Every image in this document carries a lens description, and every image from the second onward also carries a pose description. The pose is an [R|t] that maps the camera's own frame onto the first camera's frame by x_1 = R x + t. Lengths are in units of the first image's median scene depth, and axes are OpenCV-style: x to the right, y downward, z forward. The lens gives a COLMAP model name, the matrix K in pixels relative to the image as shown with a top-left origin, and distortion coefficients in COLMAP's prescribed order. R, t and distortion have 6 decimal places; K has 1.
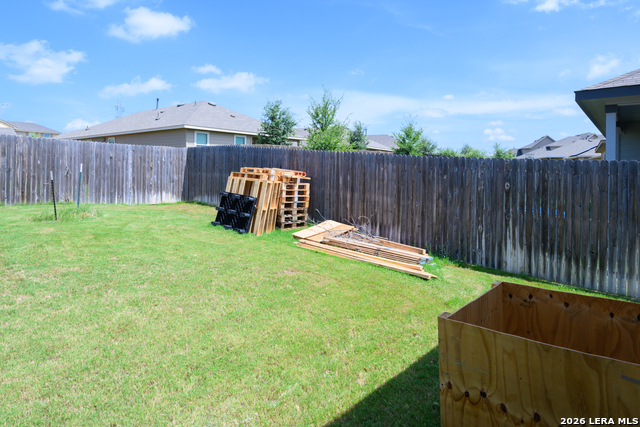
lens RADIAL K [[383.6, 0, 317.2], [0, 383.6, 165.6], [0, 0, 1]] dist [0.002217, 0.000930]
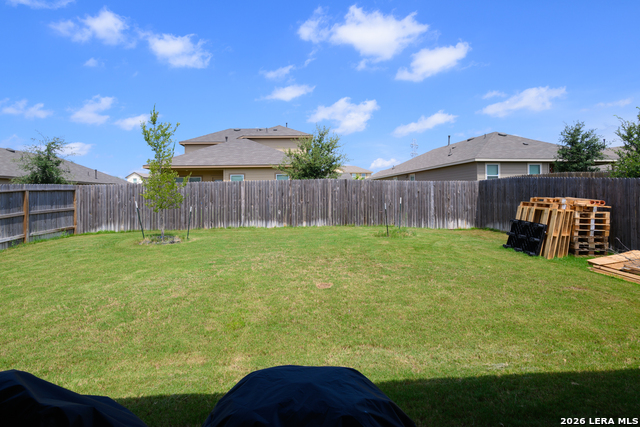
lens RADIAL K [[363.8, 0, 318.4], [0, 363.8, 201.2], [0, 0, 1]] dist [0.005006, 0.001222]
pose [[0.738167, -0.017582, -0.674389, 0.060560], [0.027343, 0.999619, 0.003868, -0.005281], [0.674063, -0.021296, 0.738367, -0.196415]]
